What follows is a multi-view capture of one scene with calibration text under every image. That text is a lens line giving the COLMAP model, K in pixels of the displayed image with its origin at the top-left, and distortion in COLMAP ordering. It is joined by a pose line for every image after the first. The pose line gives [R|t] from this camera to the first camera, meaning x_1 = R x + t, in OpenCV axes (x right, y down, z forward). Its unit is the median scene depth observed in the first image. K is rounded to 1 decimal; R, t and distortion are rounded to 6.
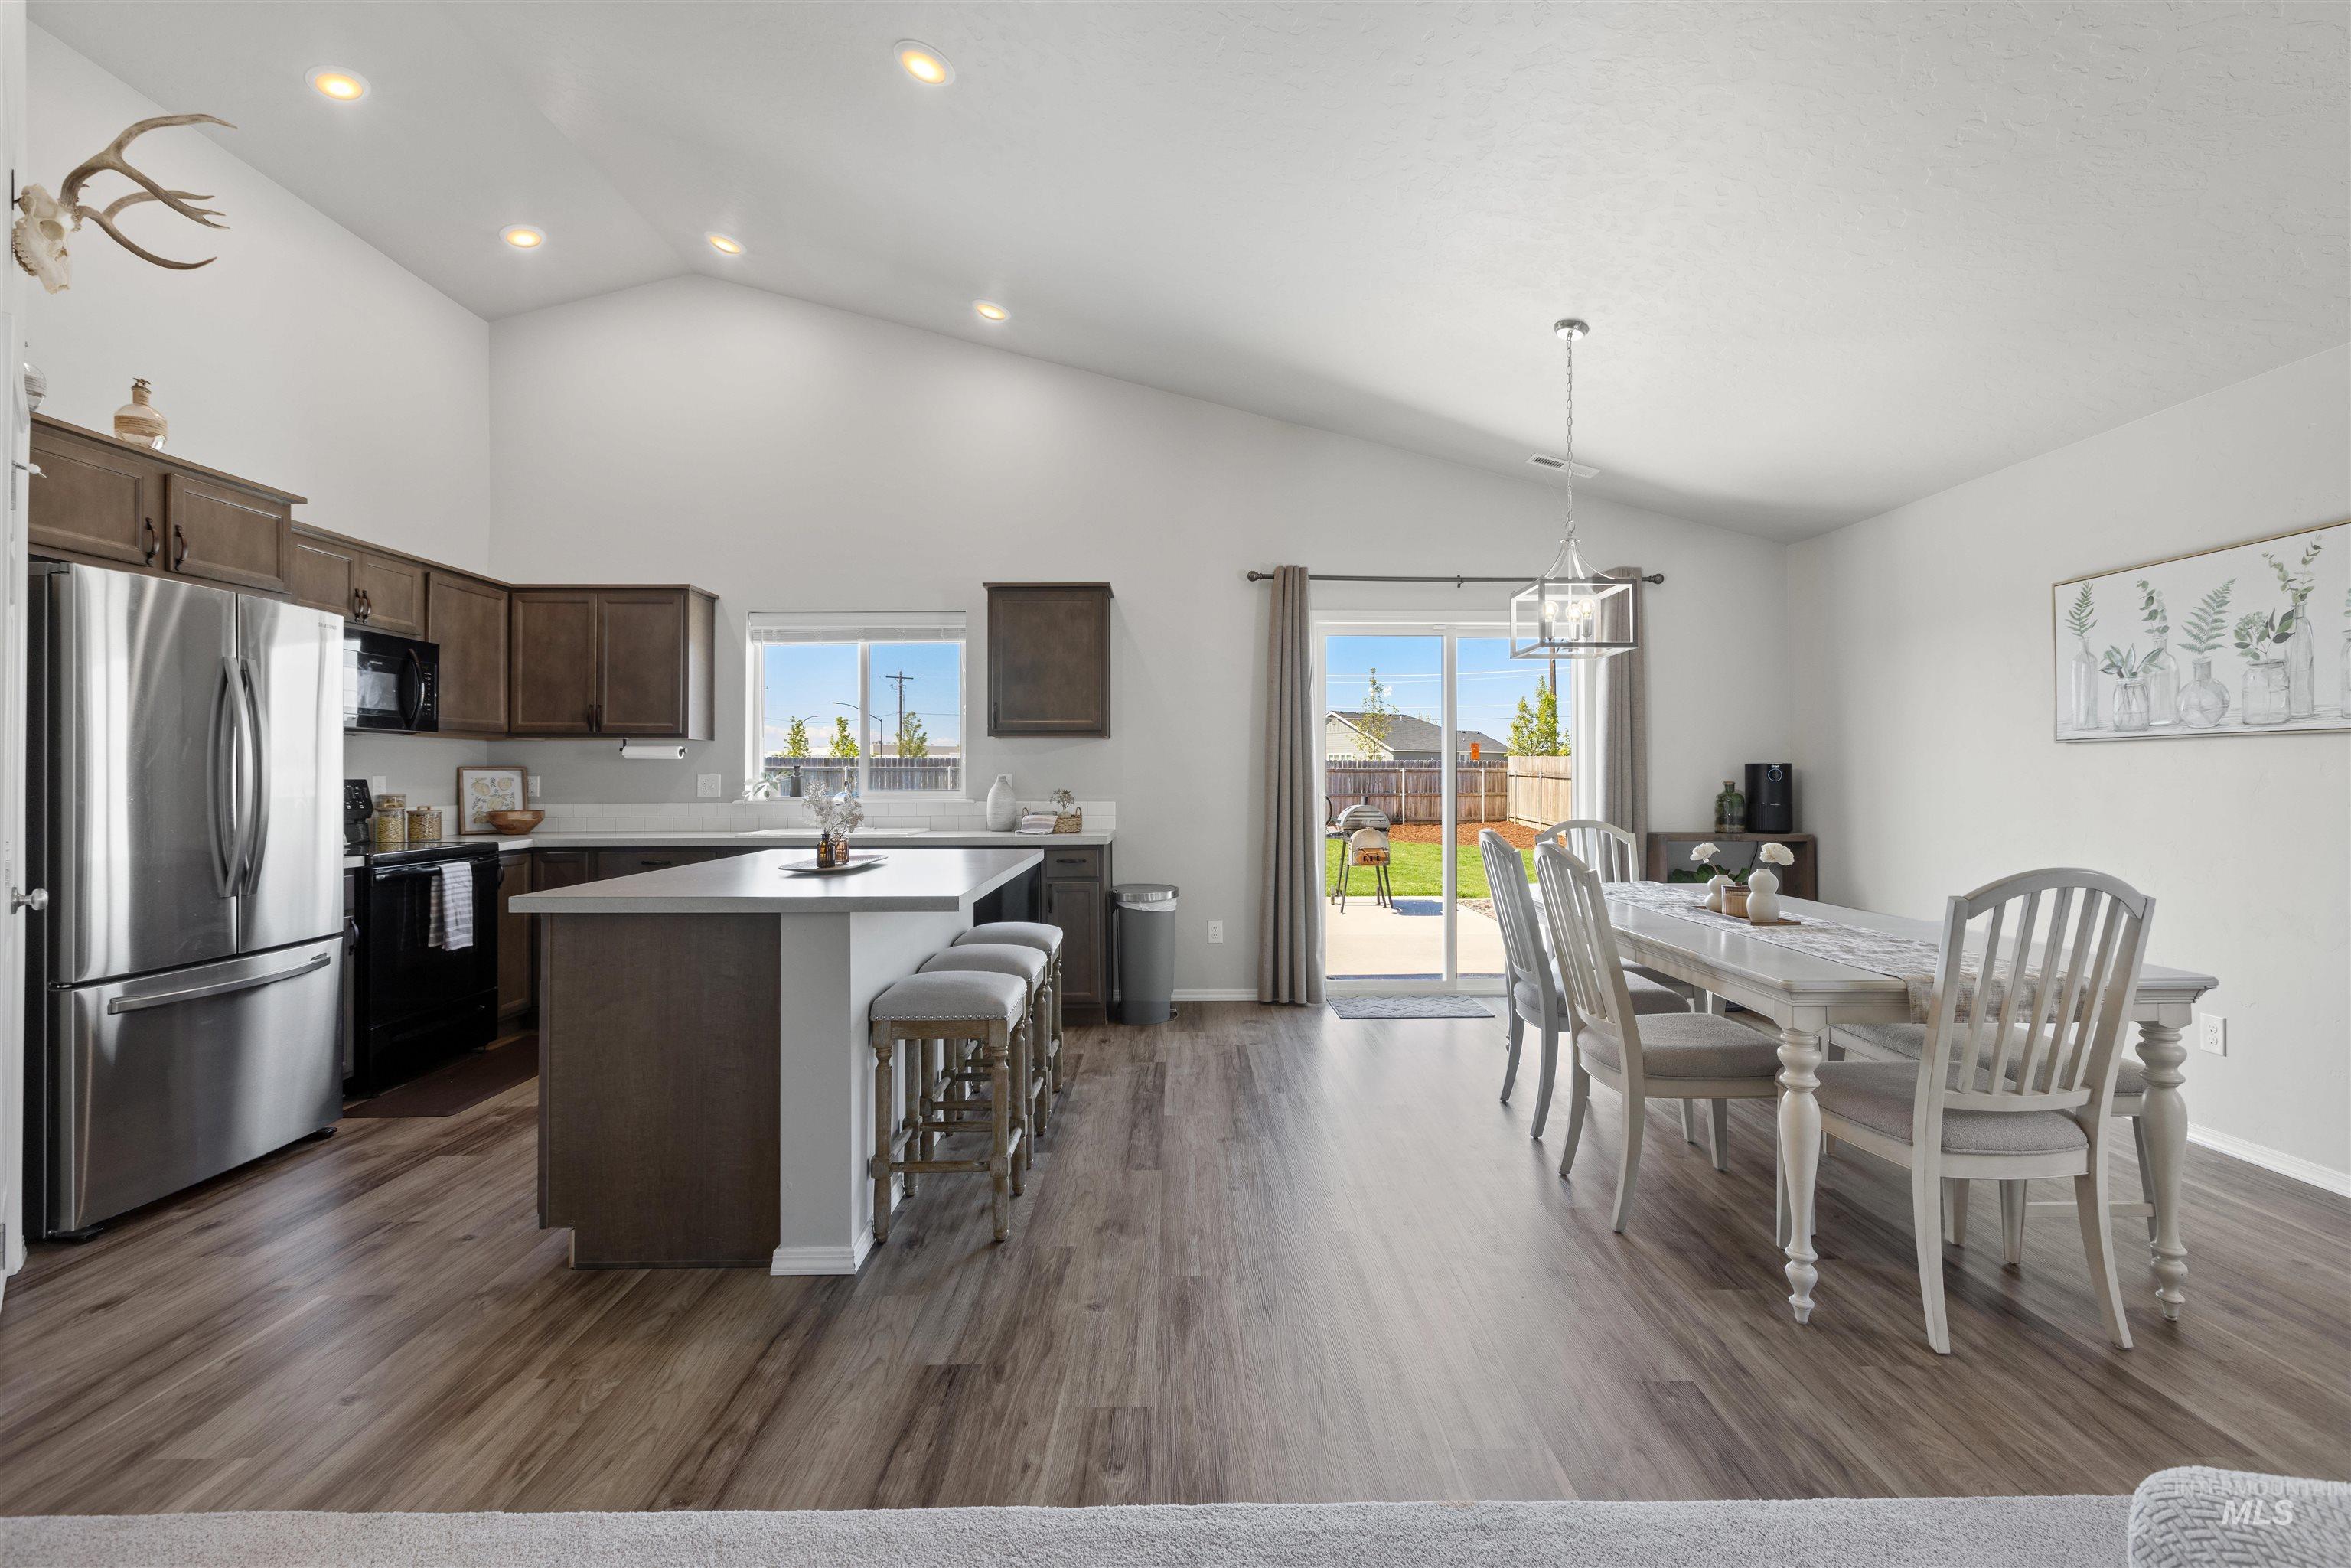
lens RADIAL K [[1034.0, 0, 1175.2], [0, 1034.0, 768.3], [0, 0, 1]] dist [0.001901, -0.000106]
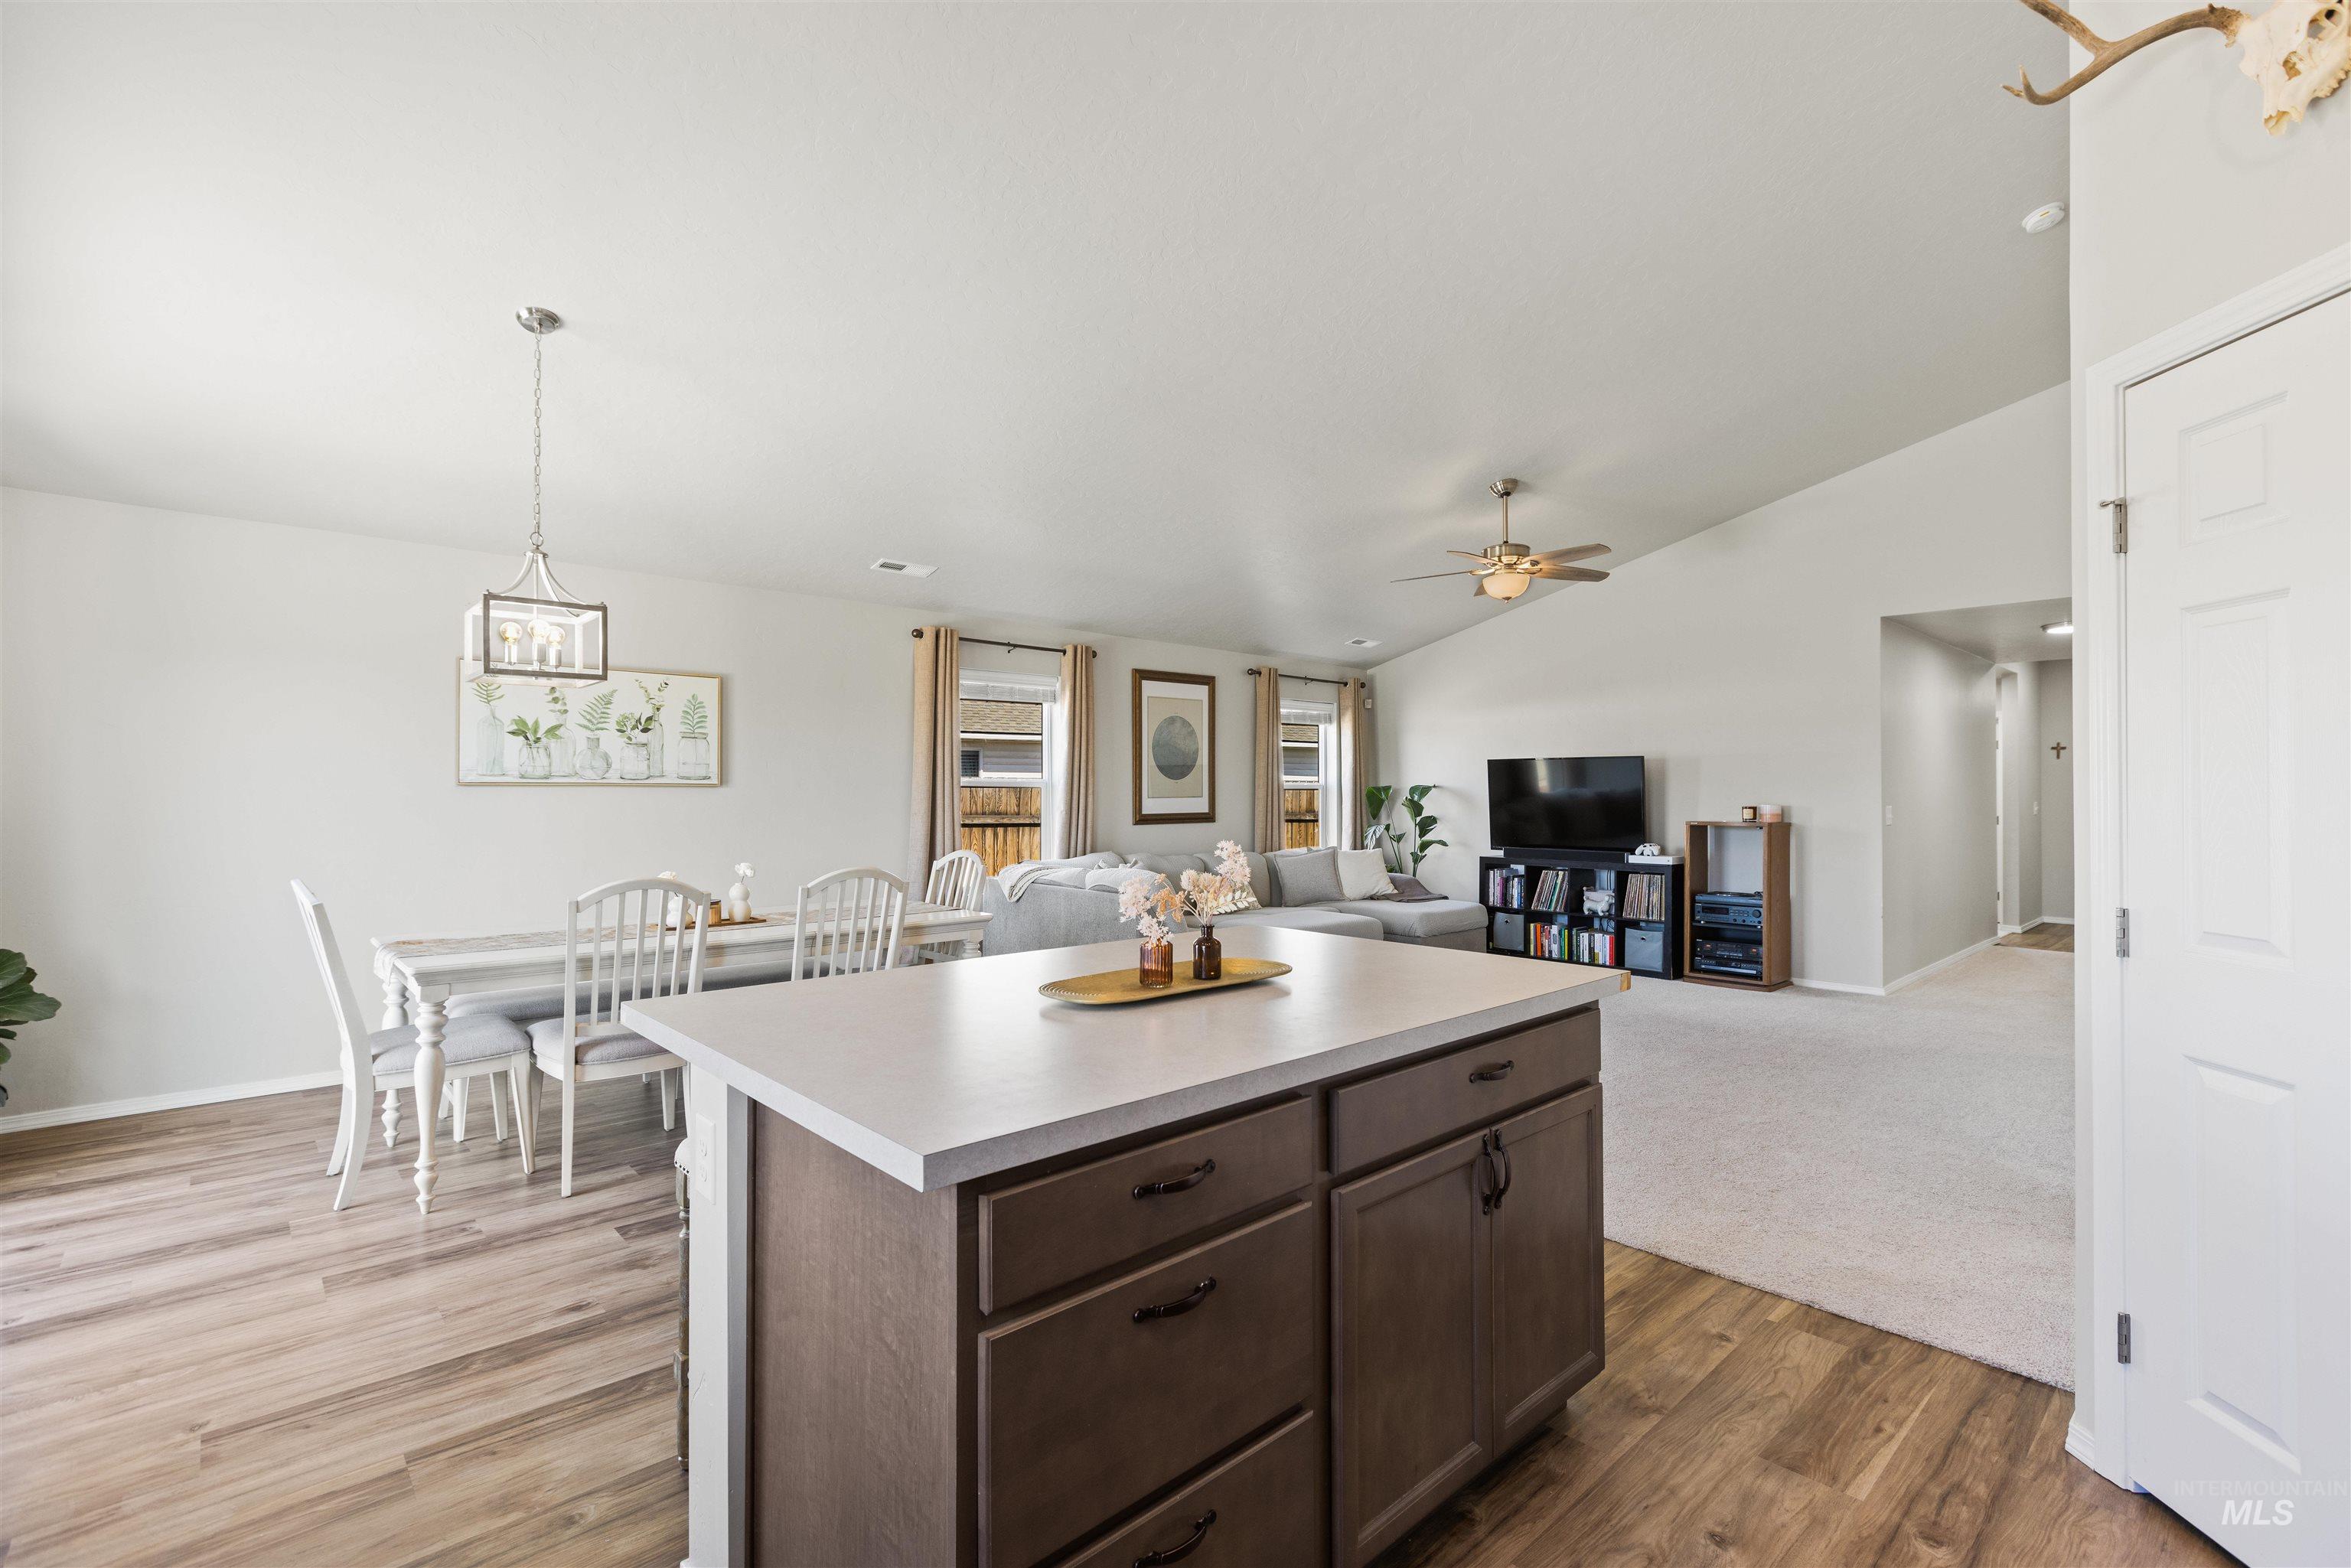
lens RADIAL K [[1056.4, 0, 1178.6], [0, 1056.4, 775.0], [0, 0, 1]] dist [0.009163, -0.000005]
pose [[-0.672065, 0.010506, 0.740417, -0.712163], [-0.007221, 0.999759, -0.020740, -0.017103], [-0.740457, -0.019285, -0.671827, 1.280913]]
